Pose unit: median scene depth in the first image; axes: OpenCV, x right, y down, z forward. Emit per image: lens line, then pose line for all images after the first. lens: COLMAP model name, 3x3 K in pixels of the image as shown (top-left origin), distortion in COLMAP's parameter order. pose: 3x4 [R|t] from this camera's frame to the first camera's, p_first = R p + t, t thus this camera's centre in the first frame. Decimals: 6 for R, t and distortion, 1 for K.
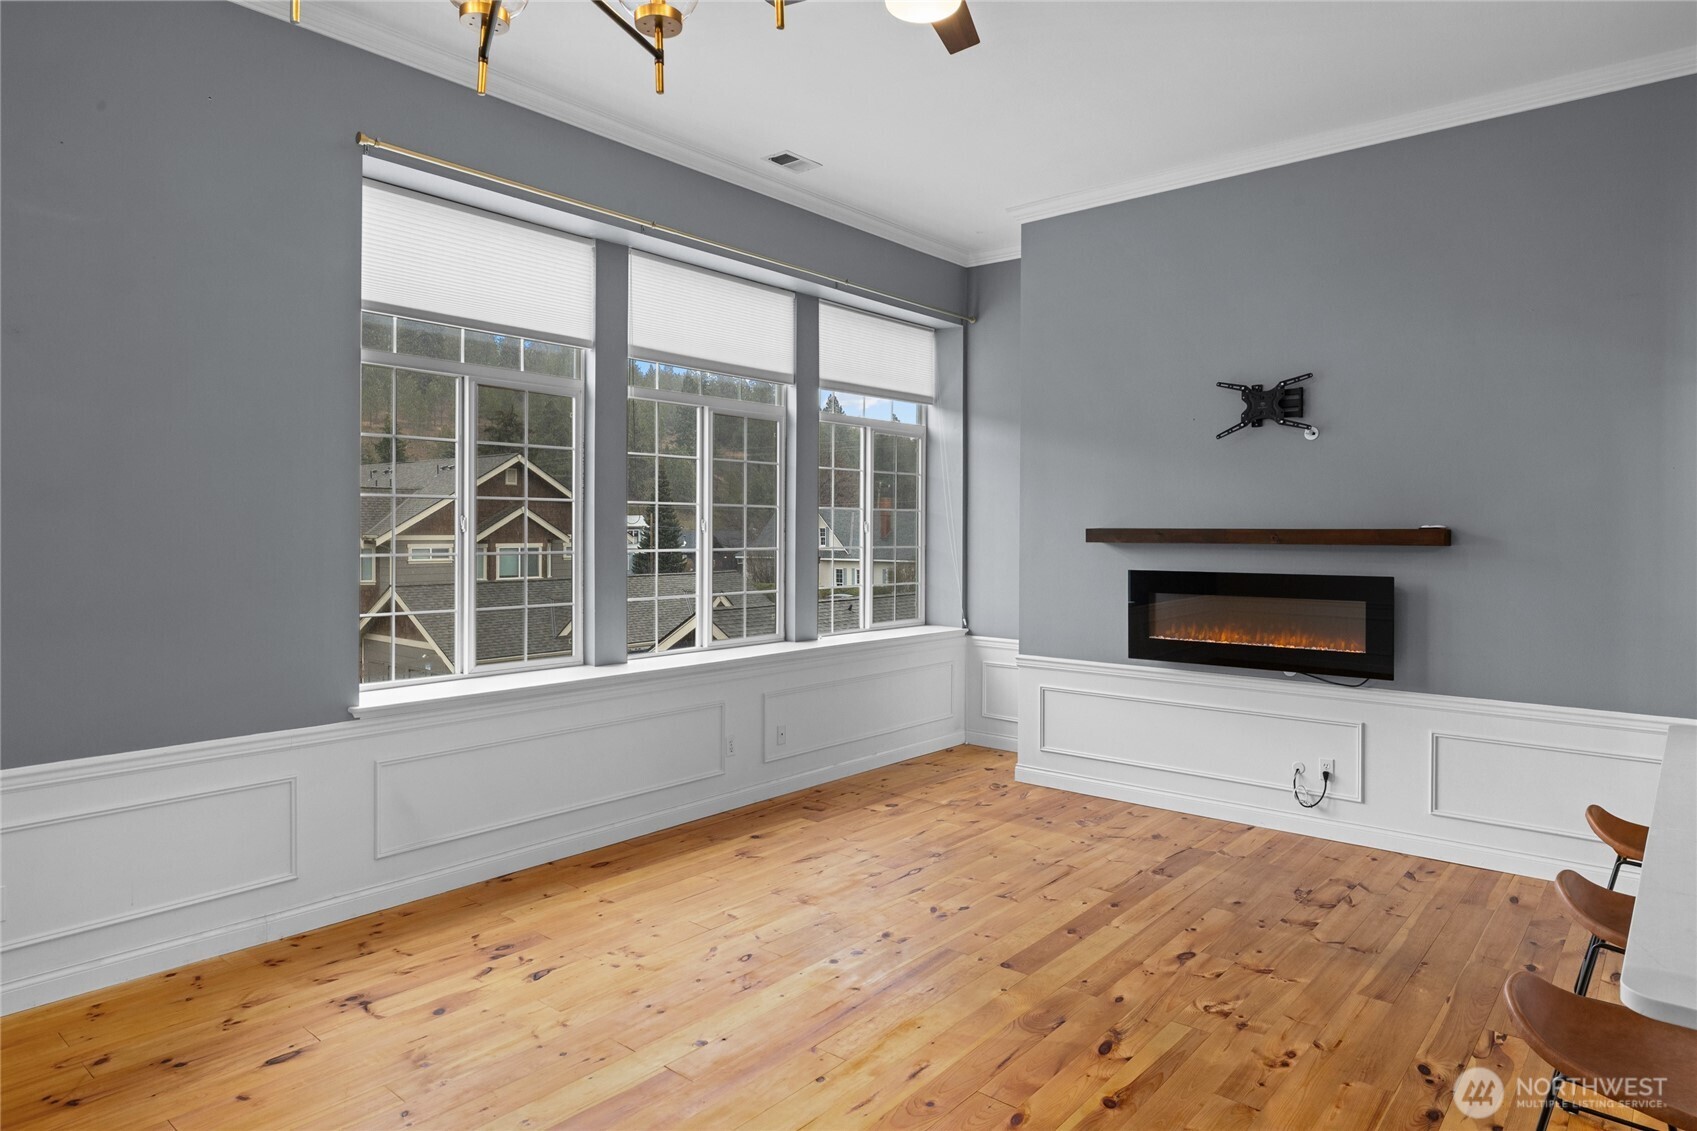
lens RADIAL K [[1016.0, 0, 844.0], [0, 1016.0, 541.0], [0, 0, 1]] dist [-0.001603, 0.001739]
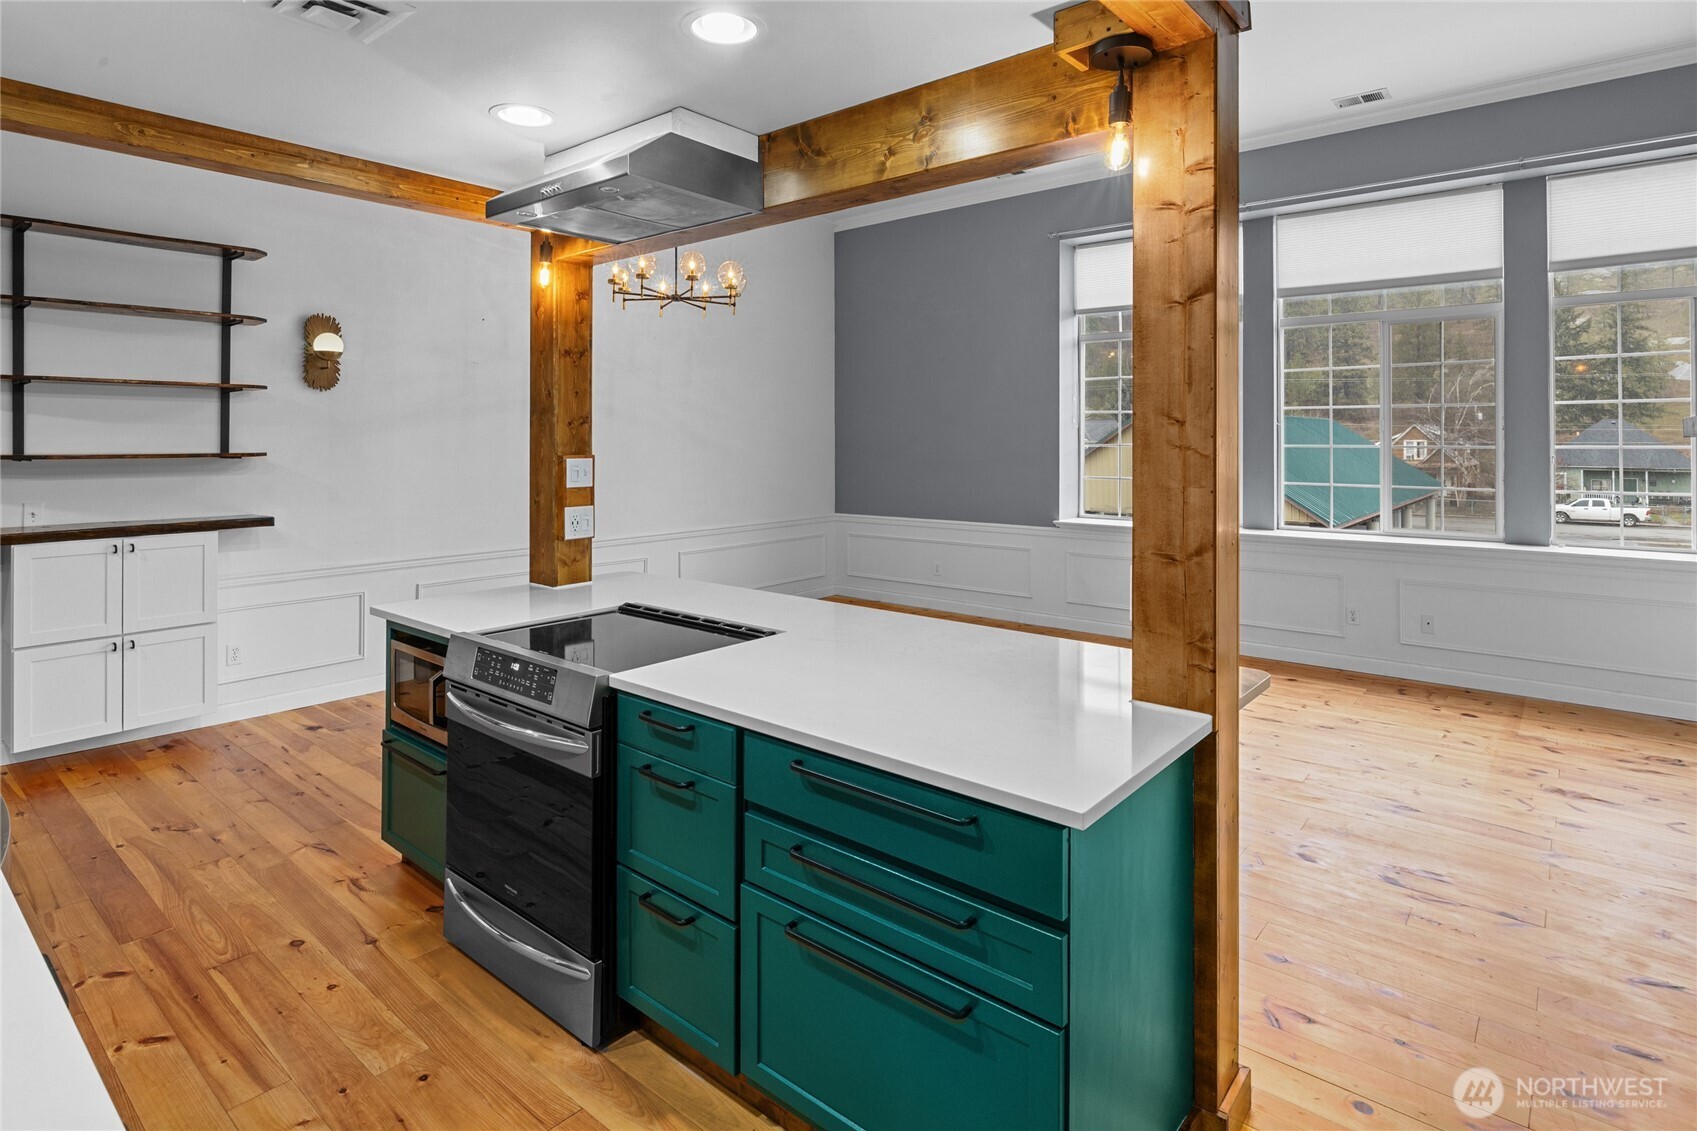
lens RADIAL K [[880.9, 0, 850.1], [0, 880.9, 439.5], [0, 0, 1]] dist [-0.004980, 0.000452]
pose [[0.004095, -0.004417, -0.999982, 0.976688], [-0.010847, 0.999931, -0.004461, 0.013379], [0.999933, 0.010865, 0.004046, 0.470133]]
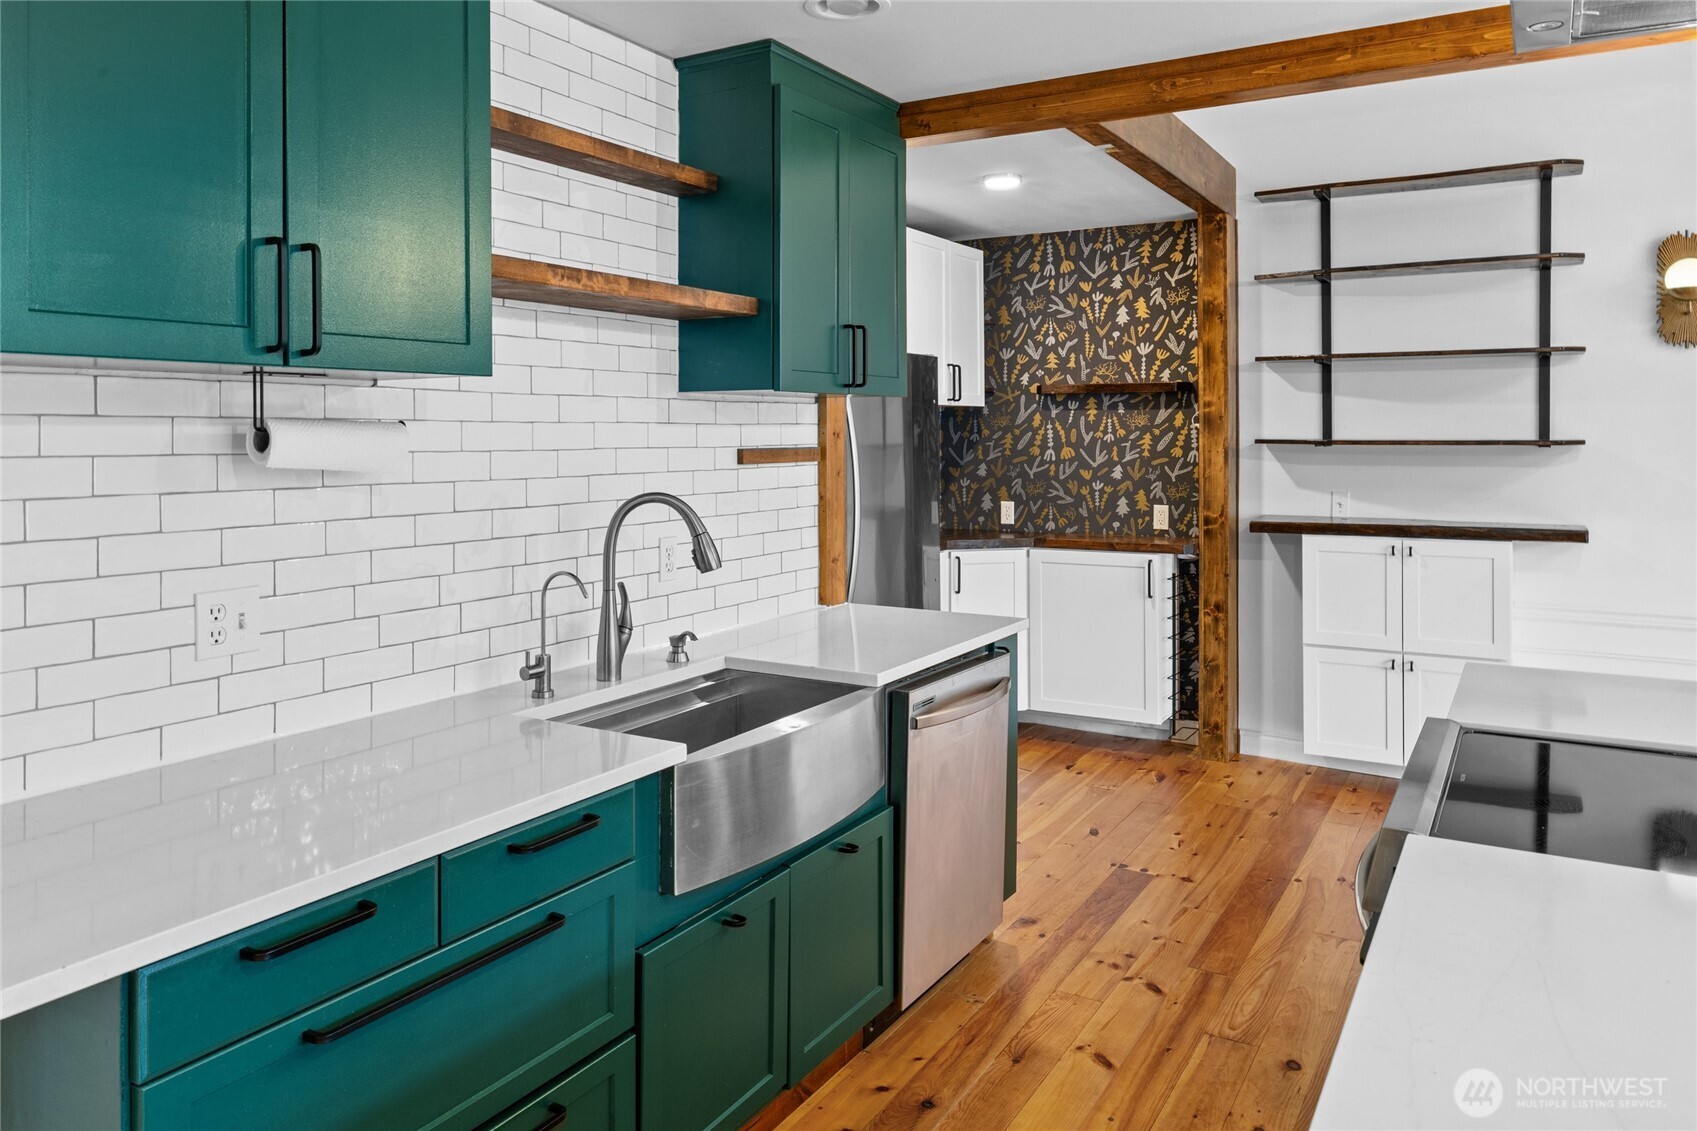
lens RADIAL K [[1187.5, 0, 834.2], [0, 1187.5, 438.3], [0, 0, 1]] dist [-0.003082, -0.000098]
pose [[-0.986501, 0.001135, -0.163751, 0.758732], [-0.001633, 0.999858, 0.016766, 0.014275], [0.163747, 0.016807, -0.986359, 0.644491]]
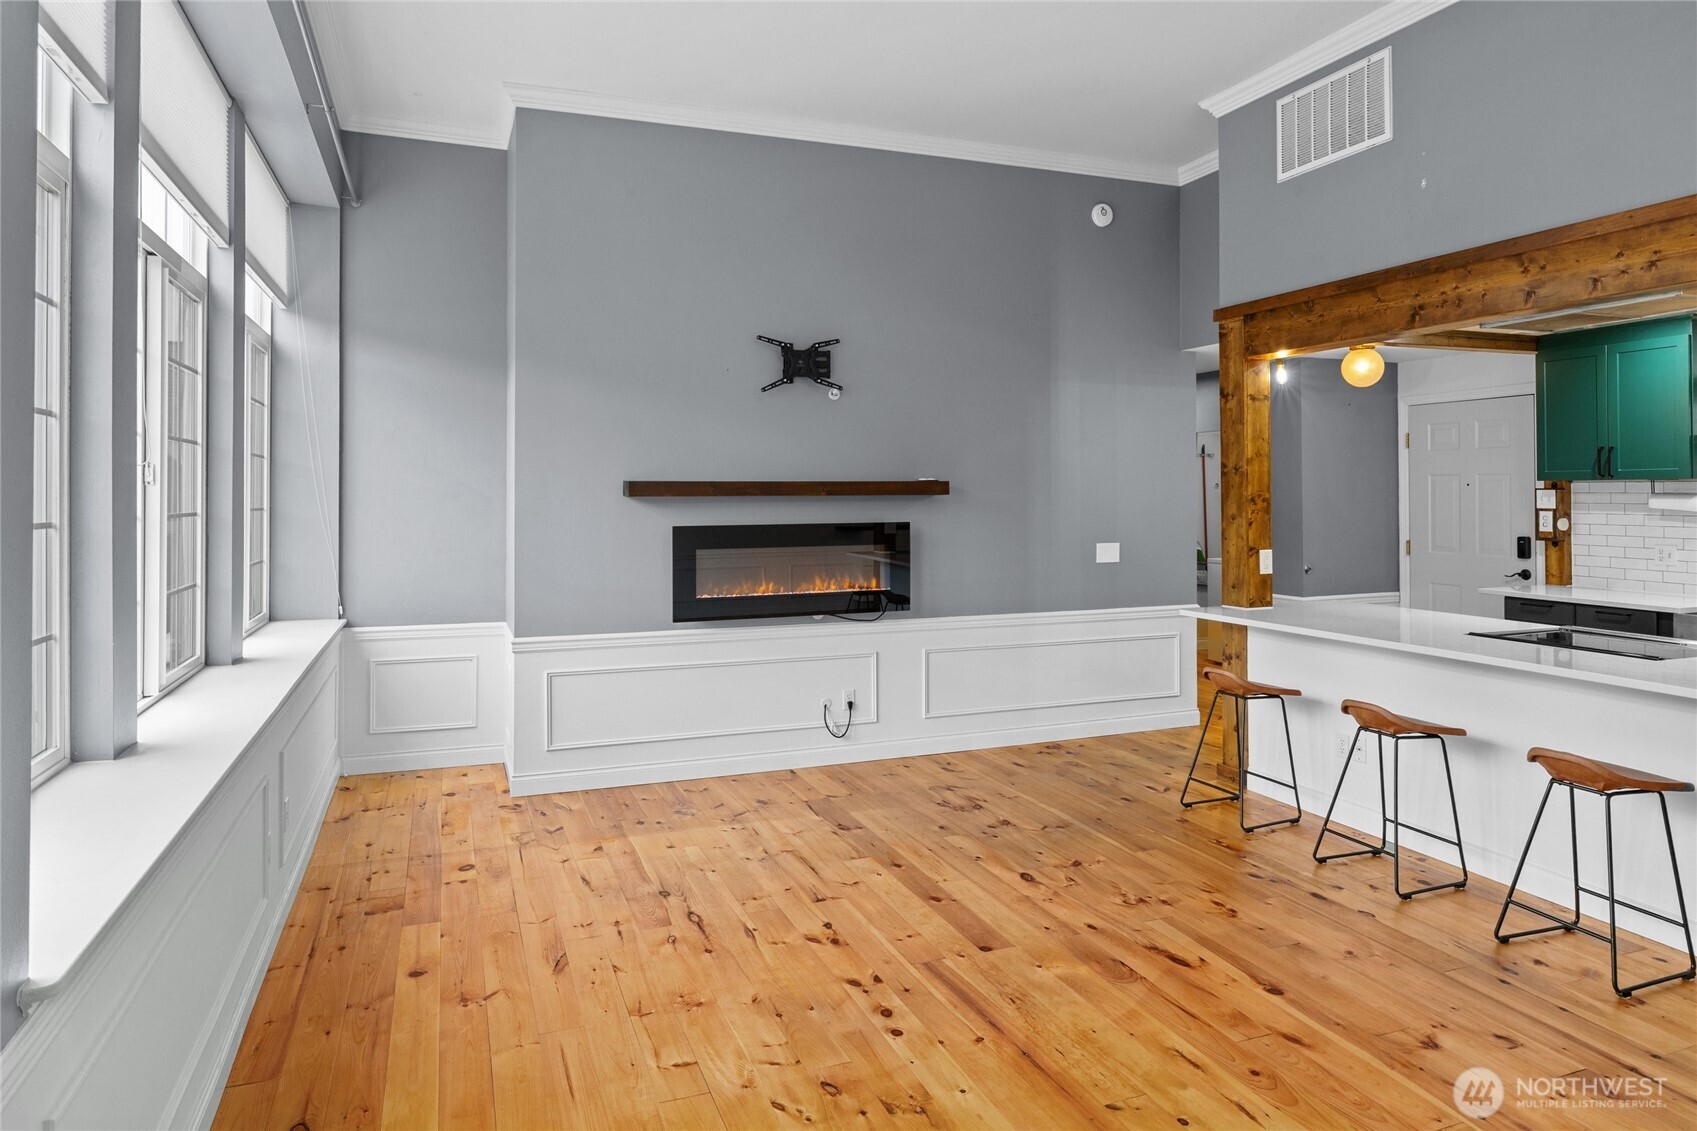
lens RADIAL K [[1029.2, 0, 841.1], [0, 1029.2, 484.6], [0, 0, 1]] dist [-0.004846, 0.000821]
pose [[0.483001, 0.002279, 0.875617, -0.517354], [0.015026, 0.999828, -0.010891, 0.003858], [-0.875491, 0.018418, 0.482884, 0.471431]]
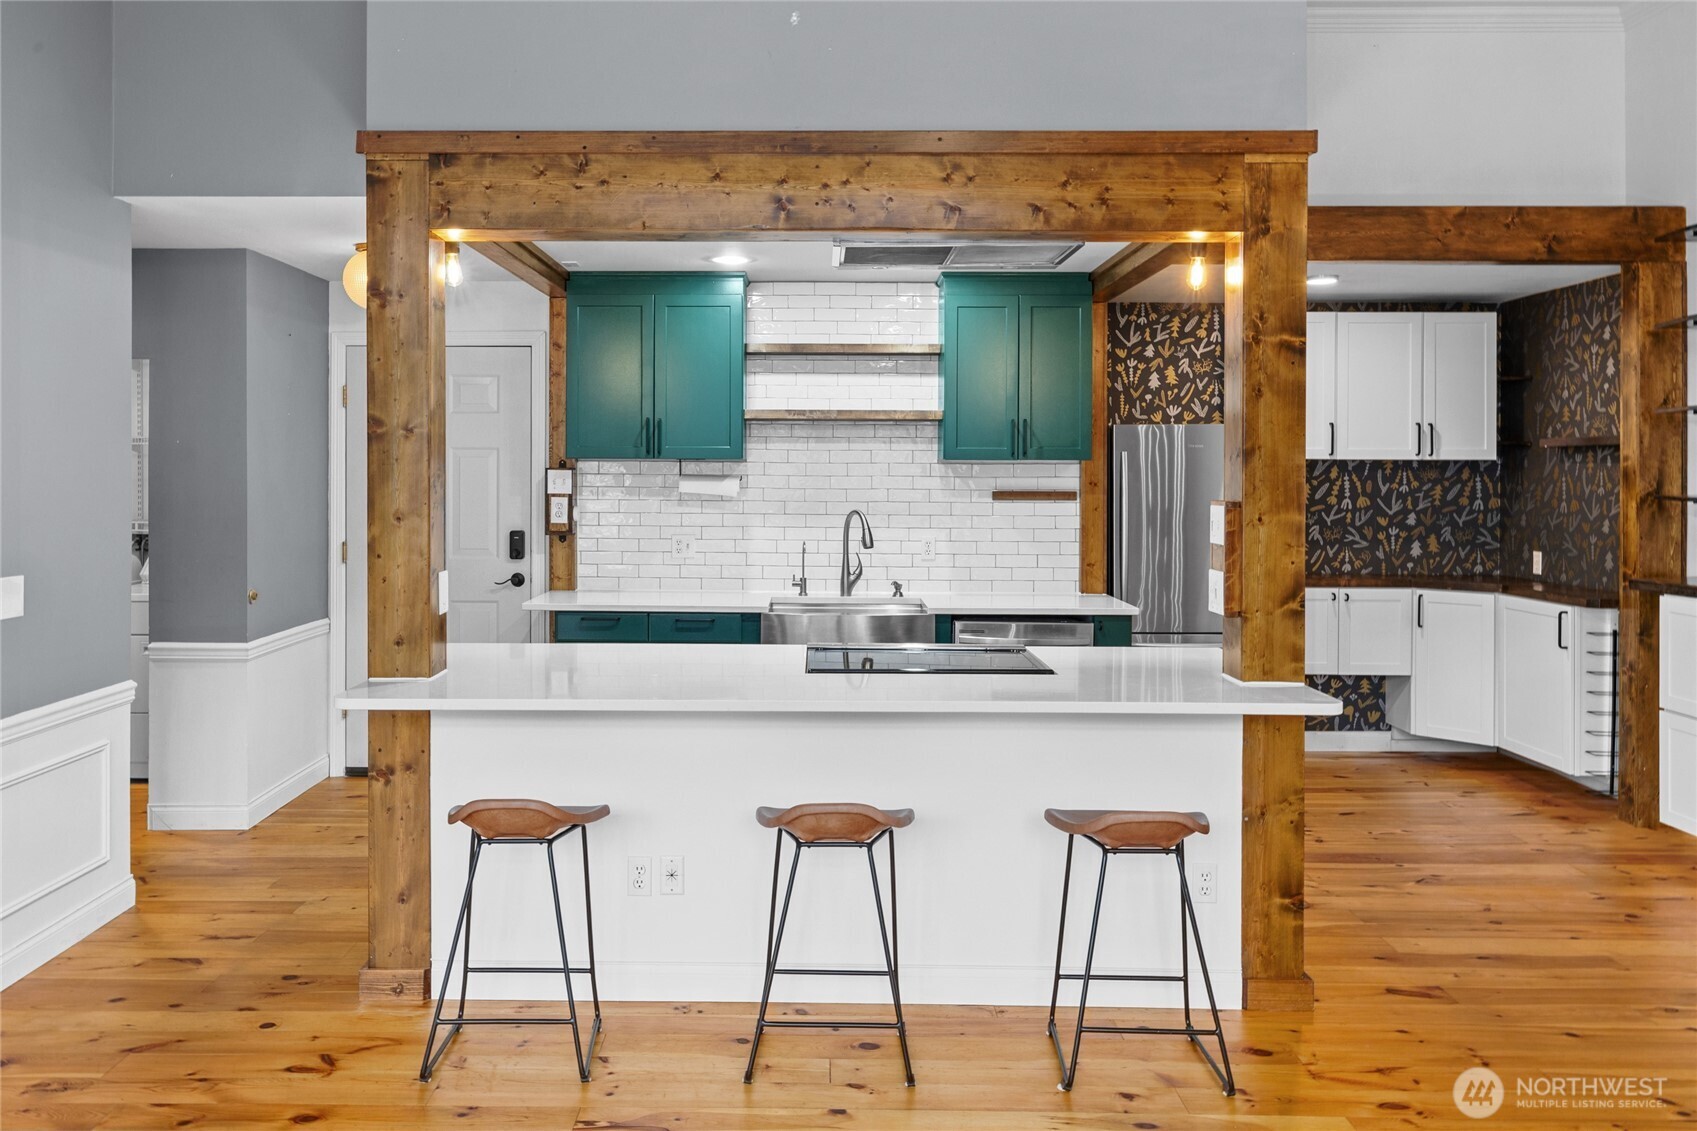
lens RADIAL K [[1275.1, 0, 799.3], [0, 1275.1, 481.7], [0, 0, 1]] dist [-0.005607, 0.004101]
pose [[-0.635435, -0.011201, 0.772073, -0.104657], [0.003232, 0.999847, 0.017165, 0.000802], [-0.772147, 0.013403, -0.635302, 0.906079]]
